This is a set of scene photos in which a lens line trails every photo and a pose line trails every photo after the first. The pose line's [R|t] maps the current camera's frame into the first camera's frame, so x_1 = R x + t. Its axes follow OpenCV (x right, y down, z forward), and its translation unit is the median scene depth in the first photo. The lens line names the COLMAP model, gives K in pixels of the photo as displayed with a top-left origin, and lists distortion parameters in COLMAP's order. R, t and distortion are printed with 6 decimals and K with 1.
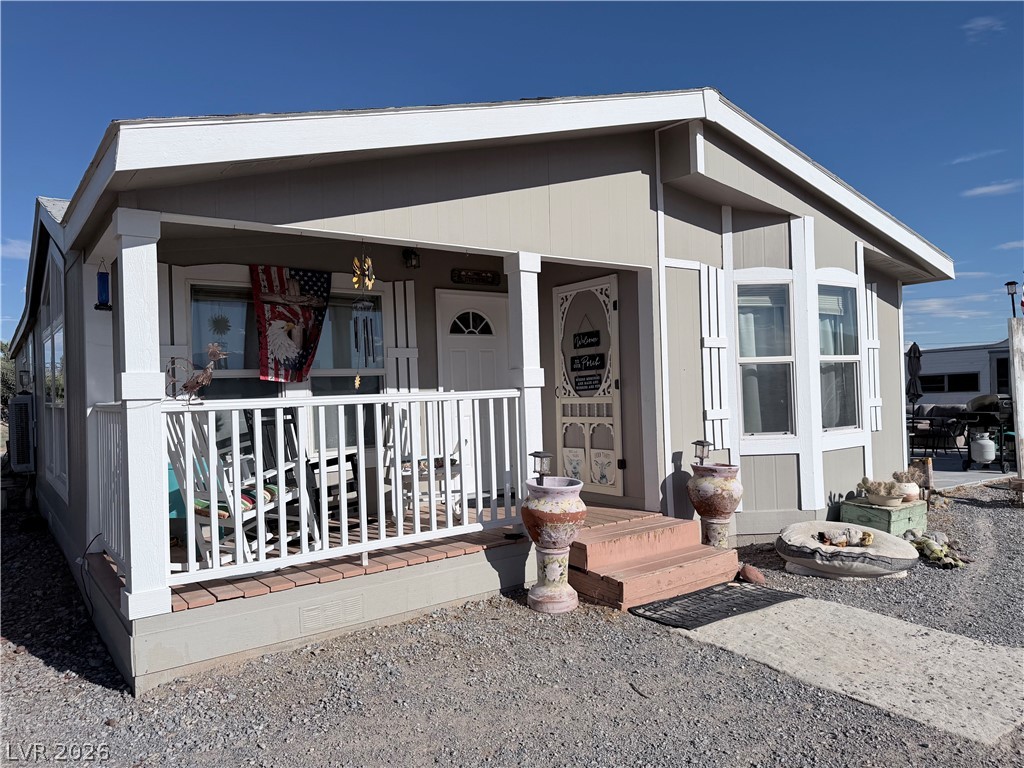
lens RADIAL K [[715.0, 0, 532.4], [0, 715.0, 388.8], [0, 0, 1]] dist [0.053099, -0.086787]
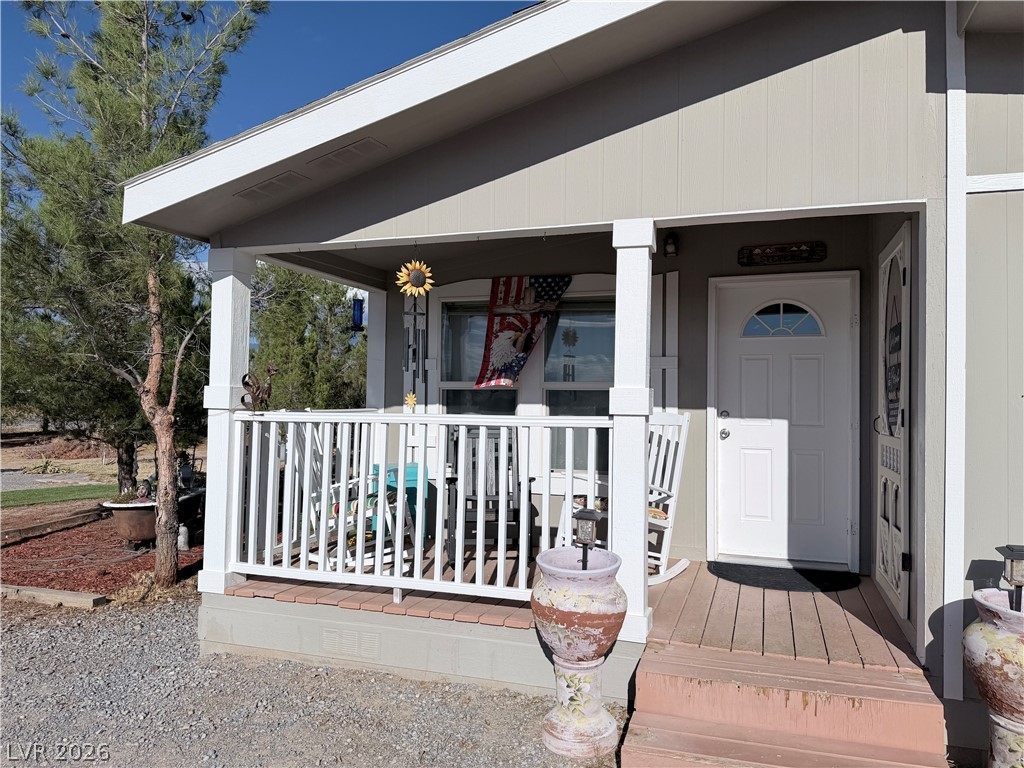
lens RADIAL K [[715.0, 0, 532.4], [0, 715.0, 388.8], [0, 0, 1]] dist [0.053099, -0.086787]
pose [[0.562455, 0.025055, -0.826448, 0.465713], [-0.028804, 0.999528, 0.010699, -0.029247], [0.826326, 0.017787, 0.562911, 0.483536]]
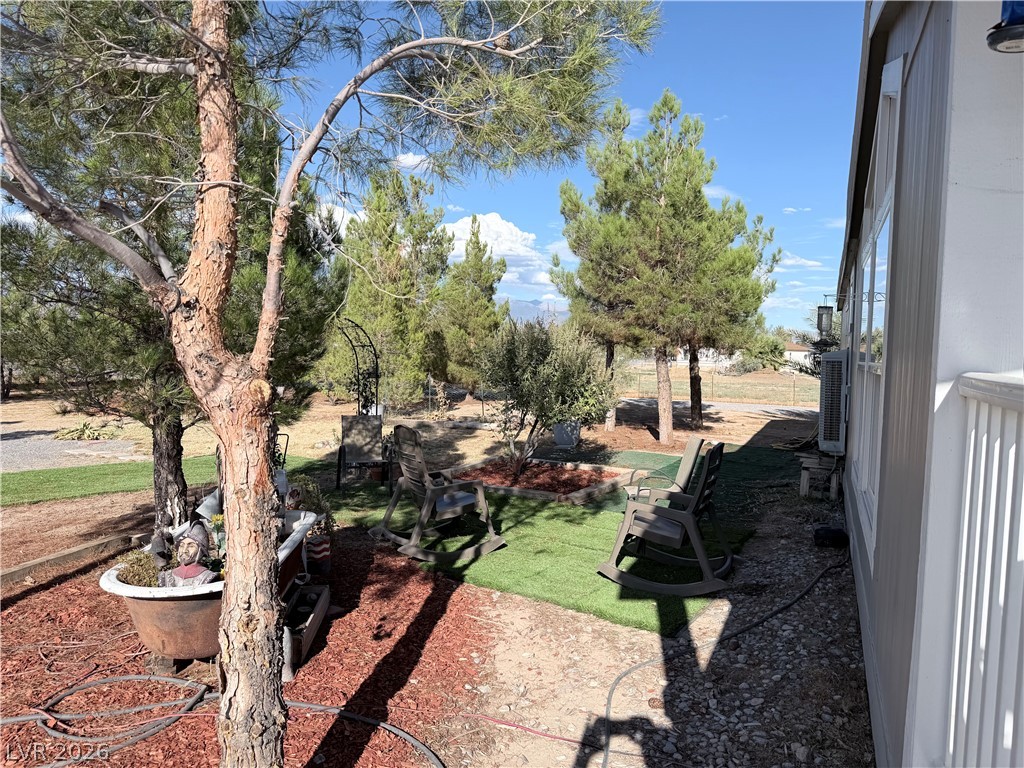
lens RADIAL K [[712.6, 0, 539.6], [0, 712.6, 381.1], [0, 0, 1]] dist [0.049026, -0.093194]
pose [[0.508976, 0.077168, -0.857315, -0.371206], [-0.042909, 0.997010, 0.064268, 0.010165], [0.859711, 0.004076, 0.510765, 0.583918]]
